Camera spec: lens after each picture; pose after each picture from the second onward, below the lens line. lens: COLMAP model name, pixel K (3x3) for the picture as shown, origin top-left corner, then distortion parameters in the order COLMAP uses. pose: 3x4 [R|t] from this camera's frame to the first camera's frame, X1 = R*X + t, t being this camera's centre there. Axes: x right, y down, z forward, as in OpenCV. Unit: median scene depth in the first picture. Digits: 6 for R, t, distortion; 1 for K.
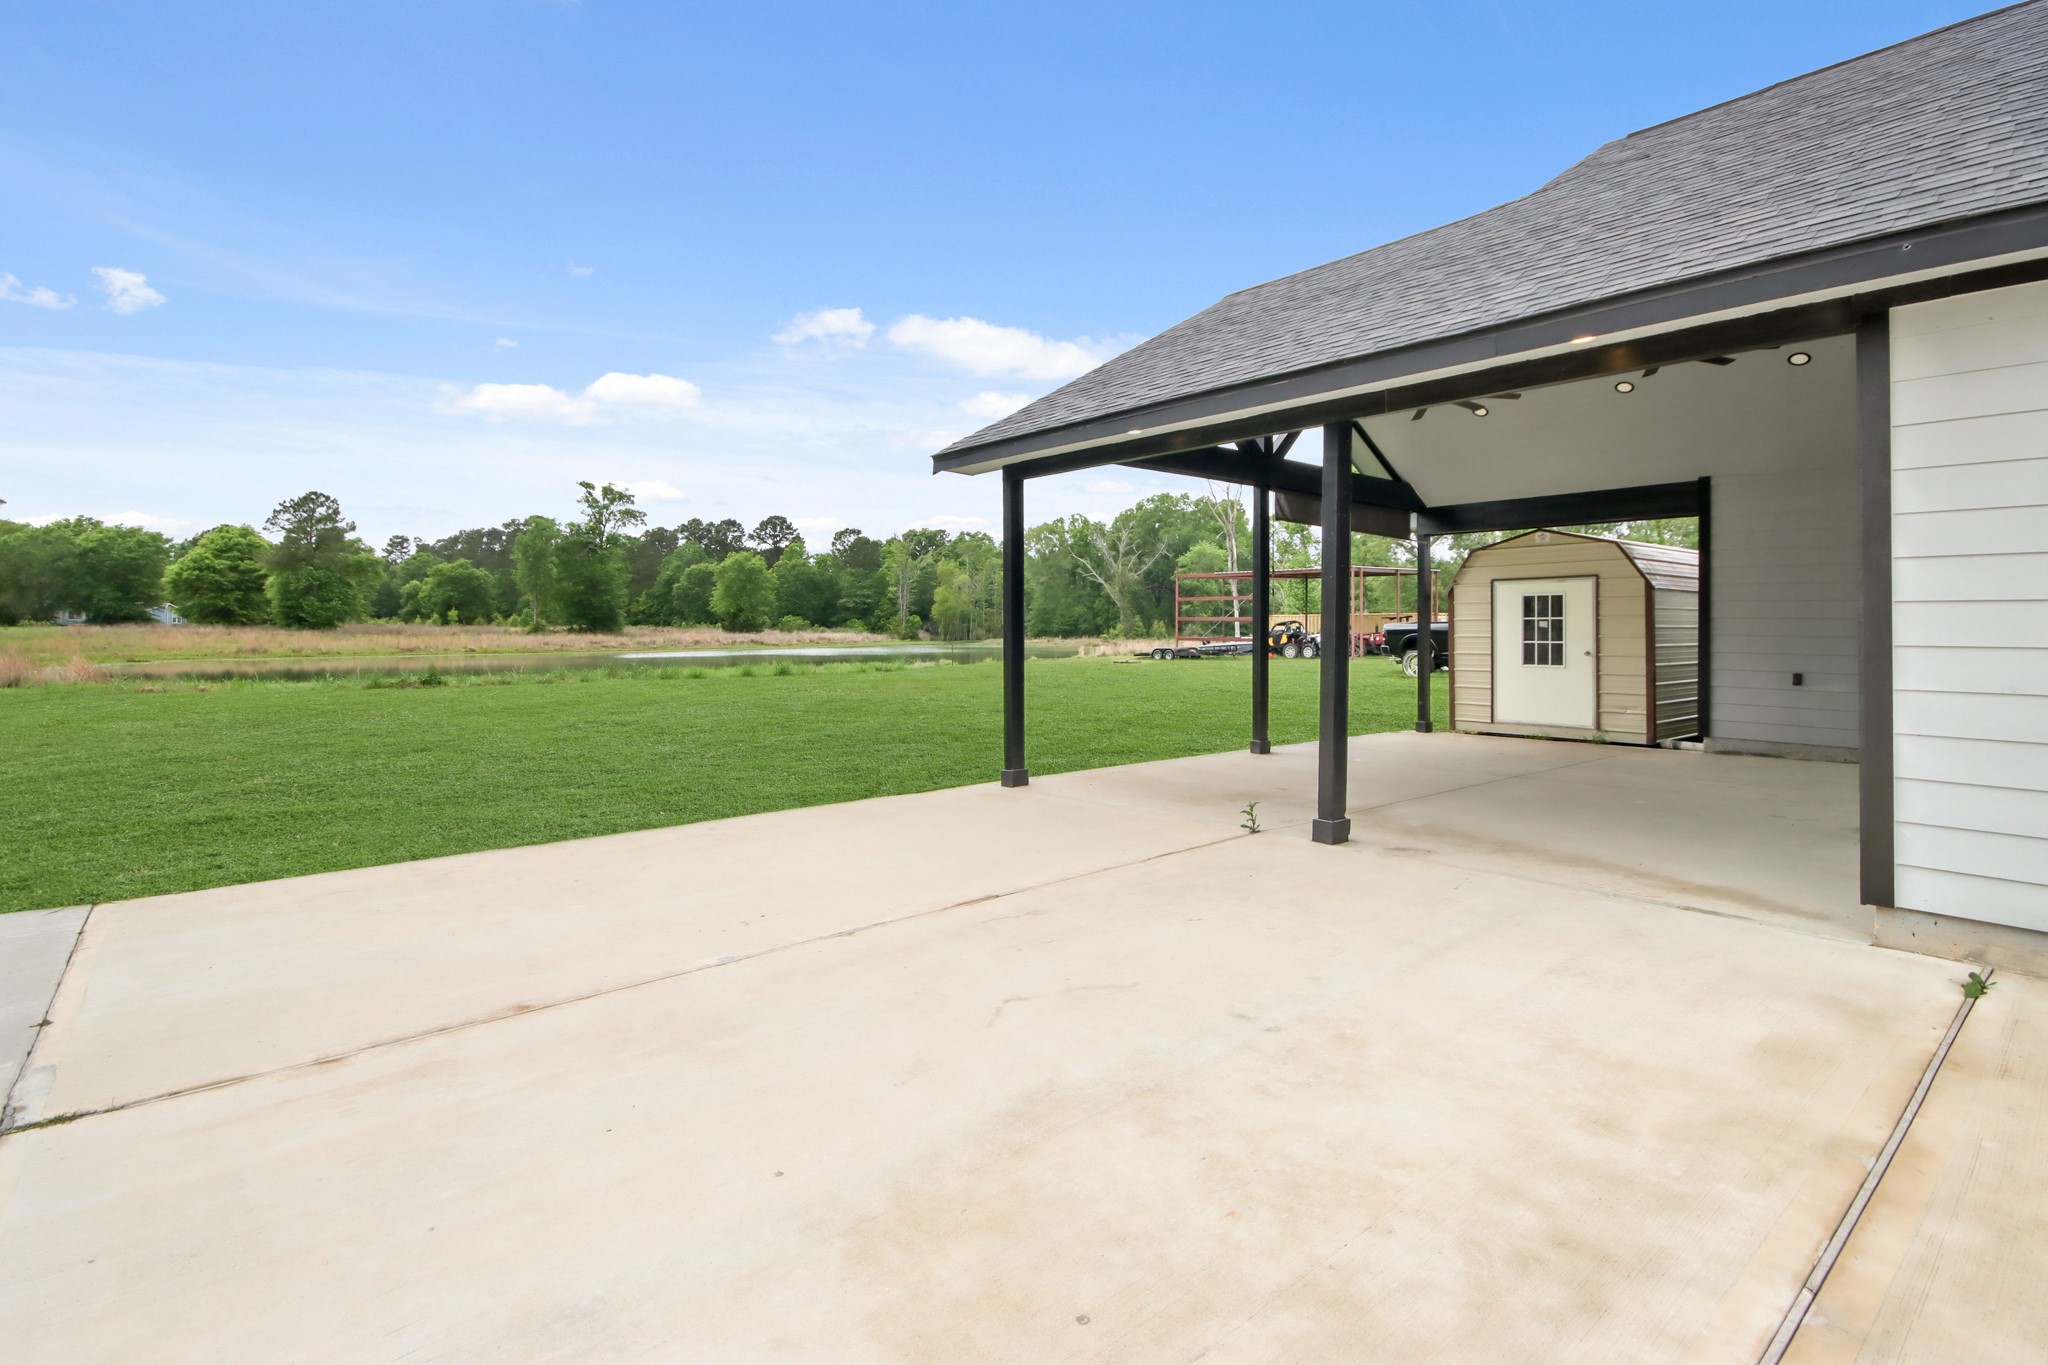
lens RADIAL K [[949.7, 0, 1040.8], [0, 949.7, 618.4], [0, 0, 1]] dist [0.000936, -0.000867]
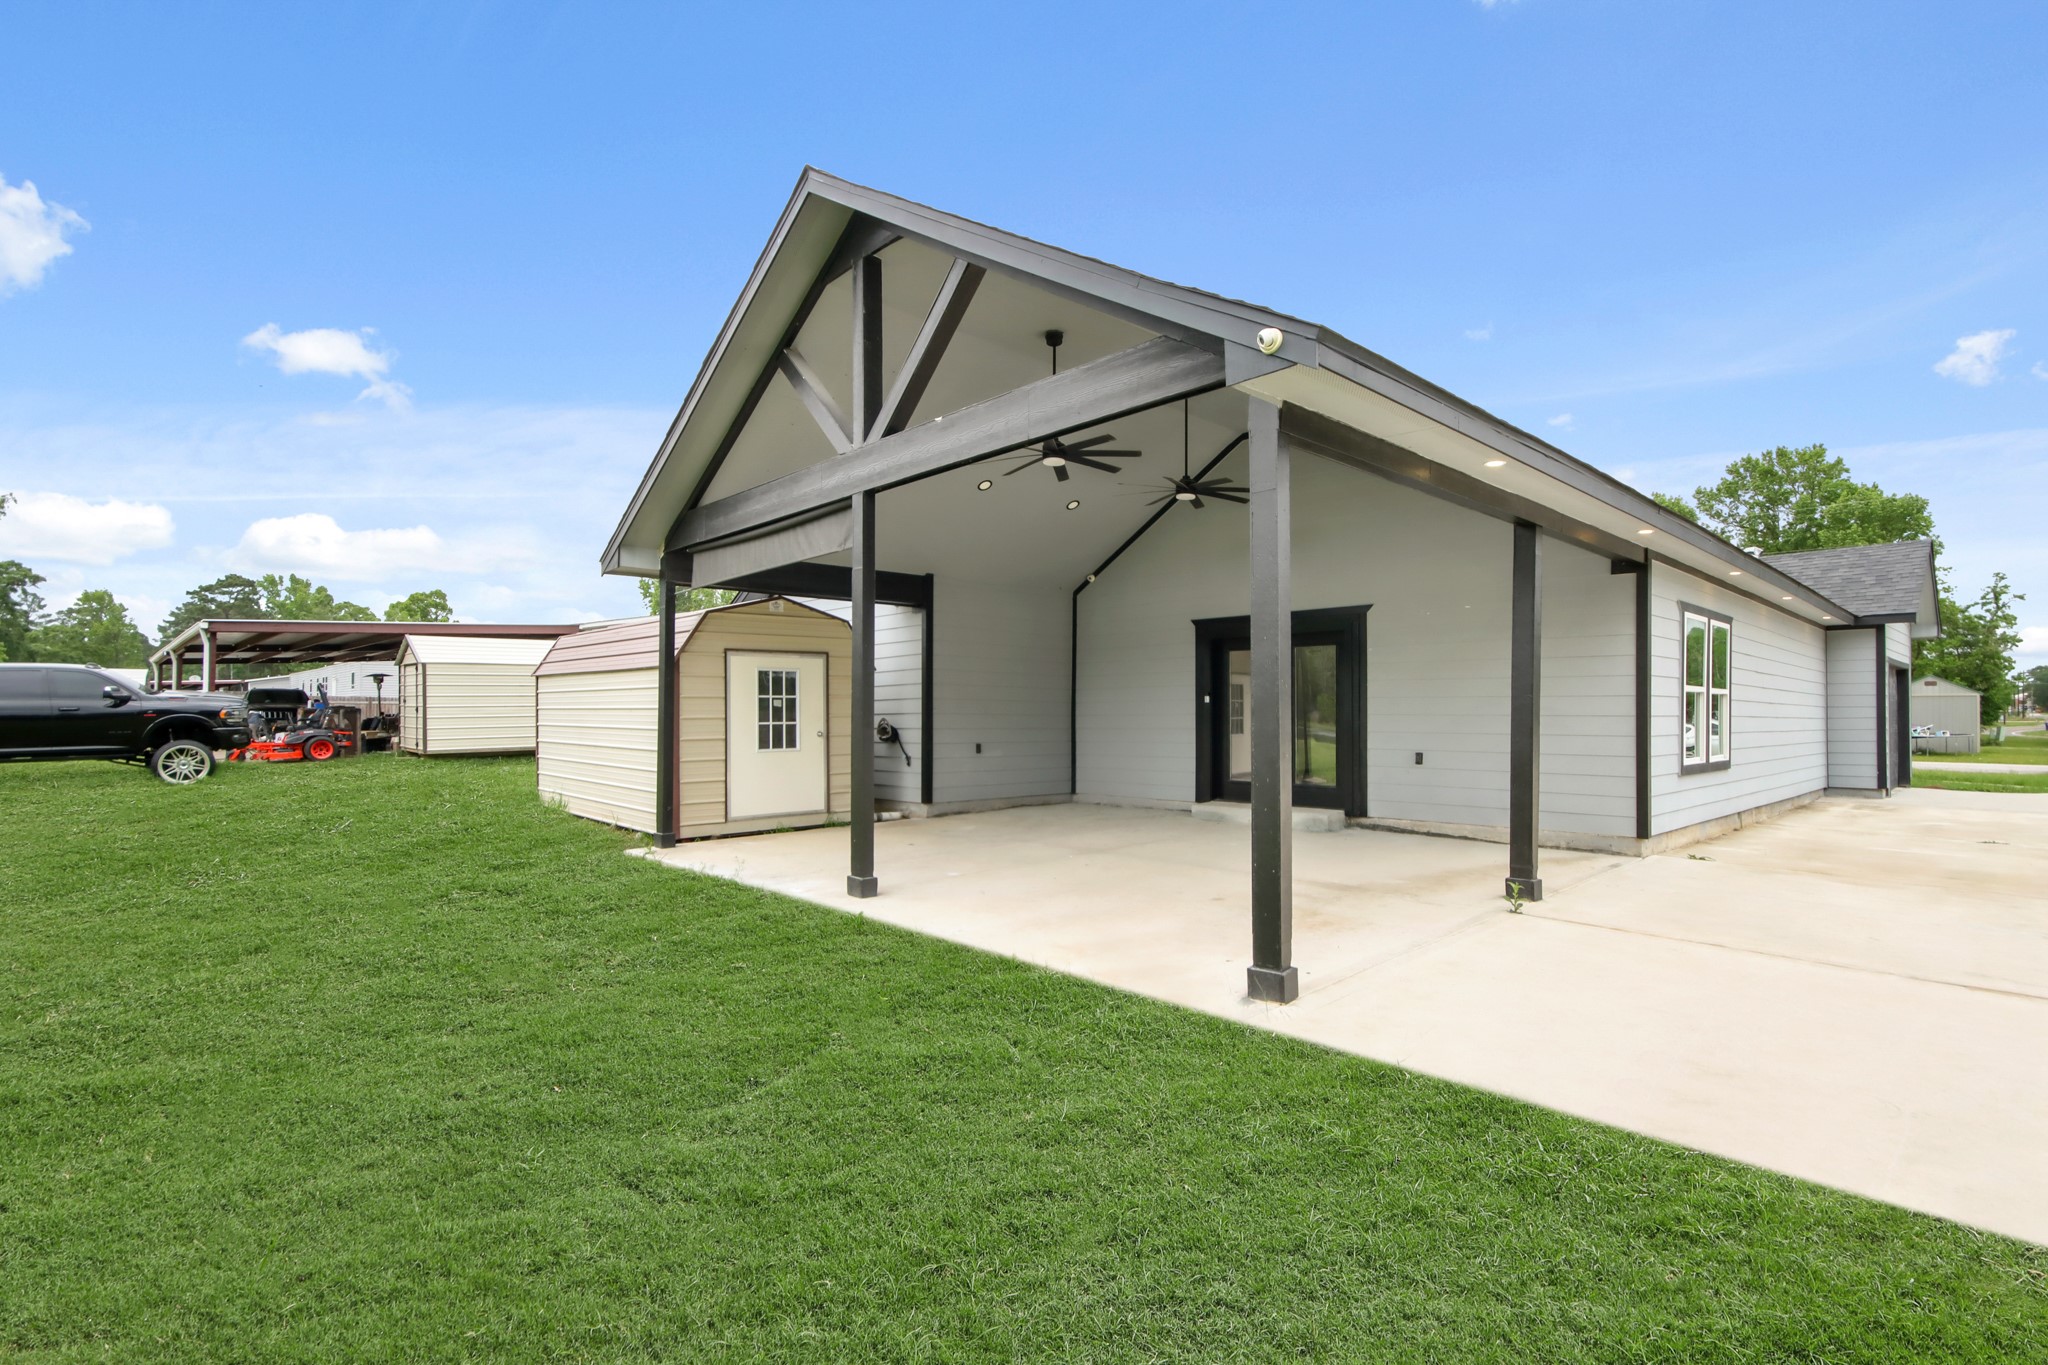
lens RADIAL K [[949.7, 0, 1026.9], [0, 949.7, 701.7], [0, 0, 1]] dist [0.000936, -0.000867]
pose [[-0.040418, 0.003377, 0.999177, -0.740915], [-0.010494, 0.999938, -0.003804, 0.011140], [-0.999128, -0.010639, -0.040380, 1.575852]]
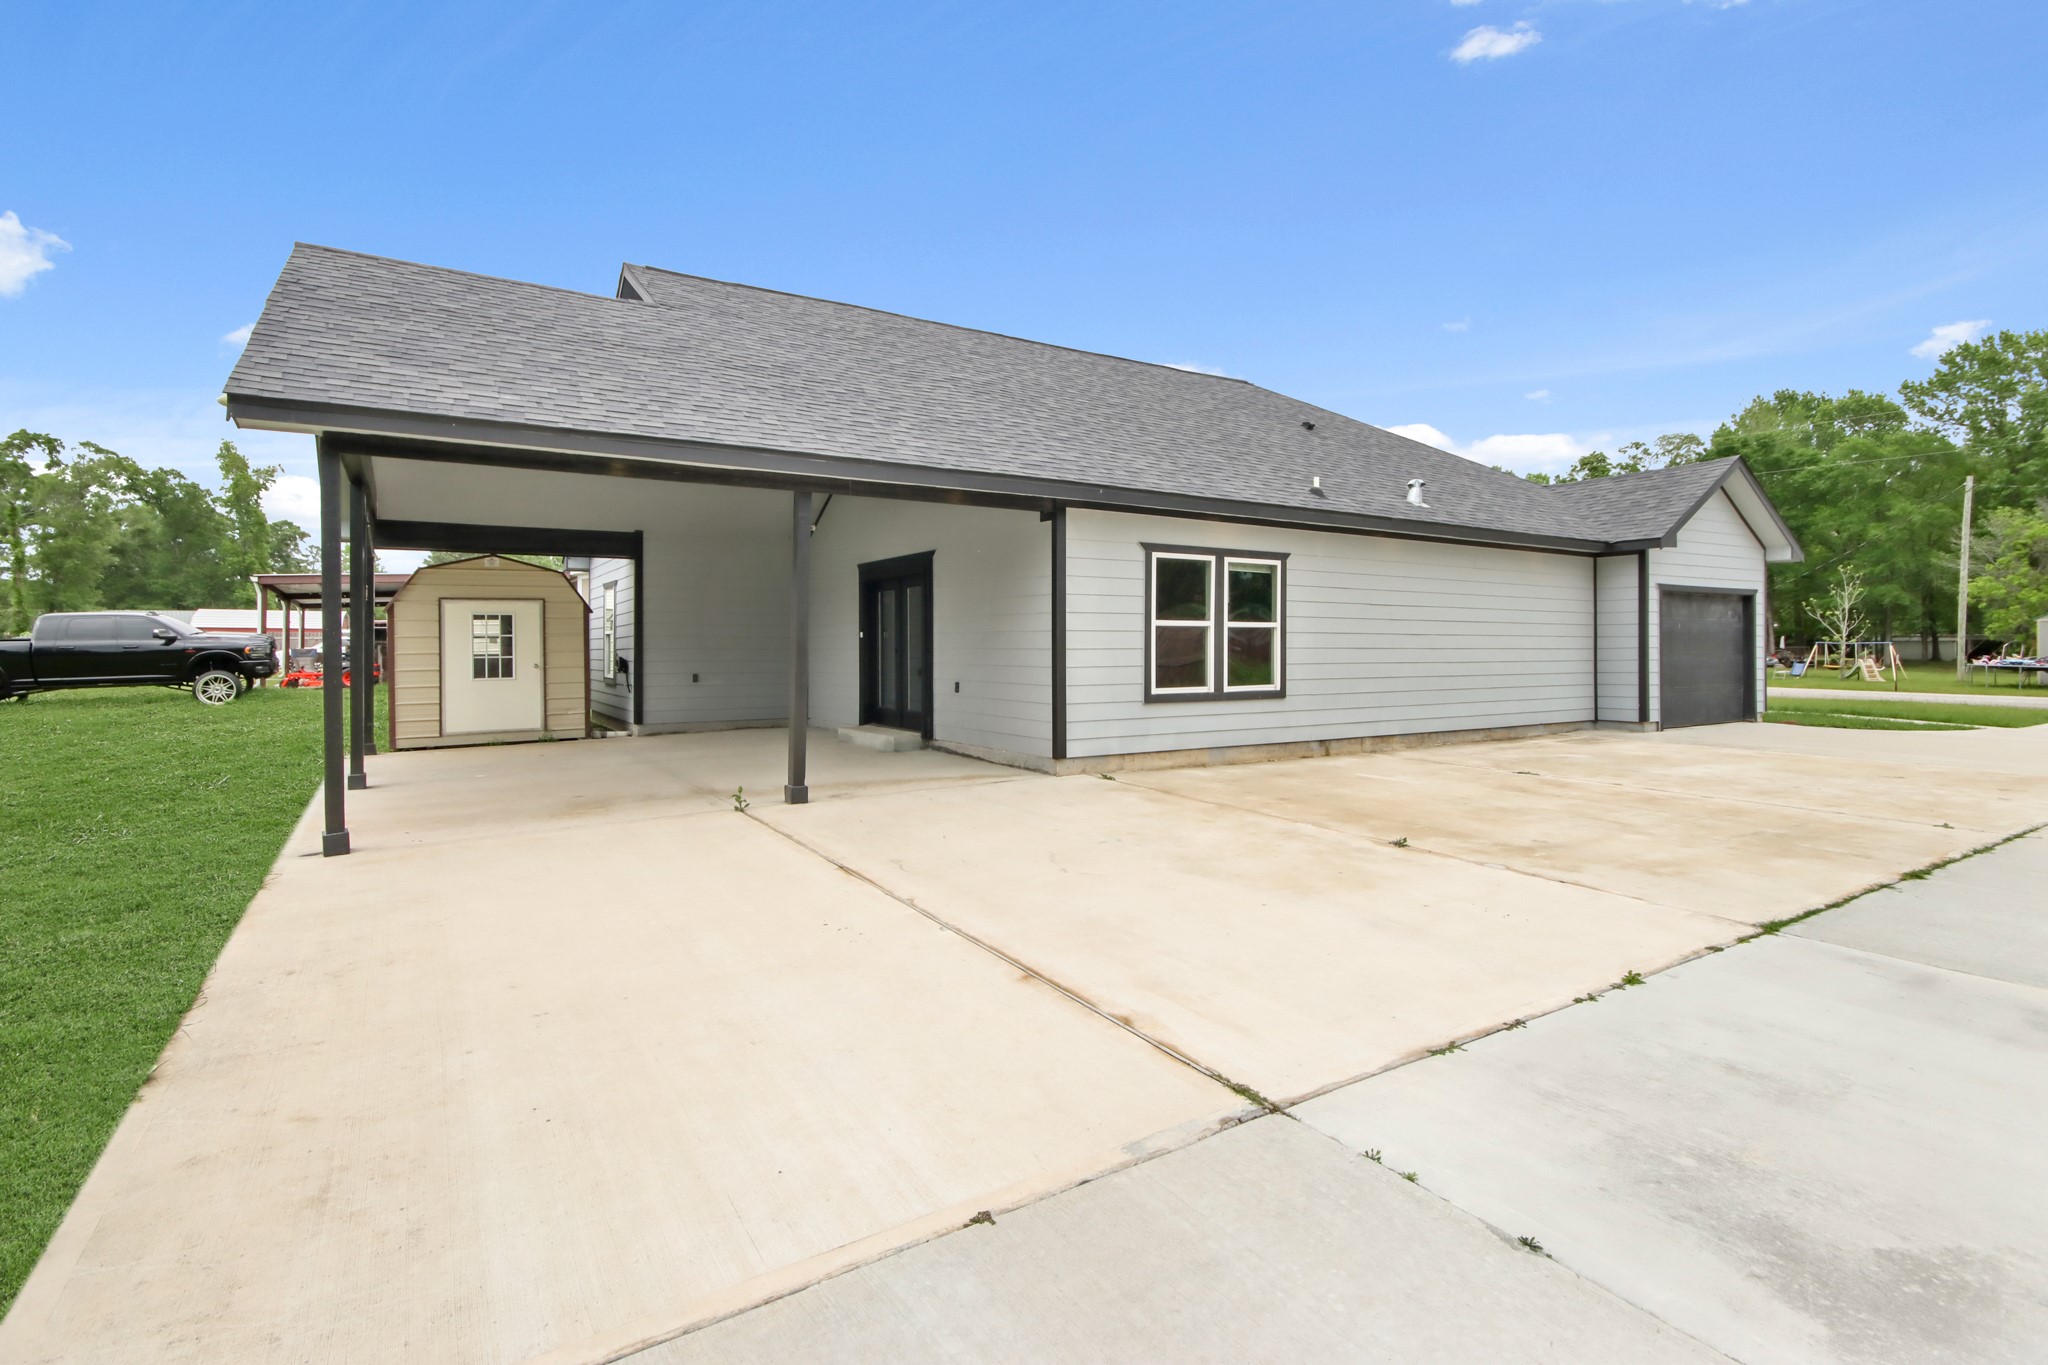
lens RADIAL K [[949.7, 0, 1023.1], [0, 949.7, 638.9], [0, 0, 1]] dist [0.000936, -0.000867]
pose [[0.143317, -0.004033, 0.989669, -0.927808], [-0.003873, 0.999982, 0.004636, -0.006975], [-0.989669, -0.004497, 0.143298, 0.463517]]
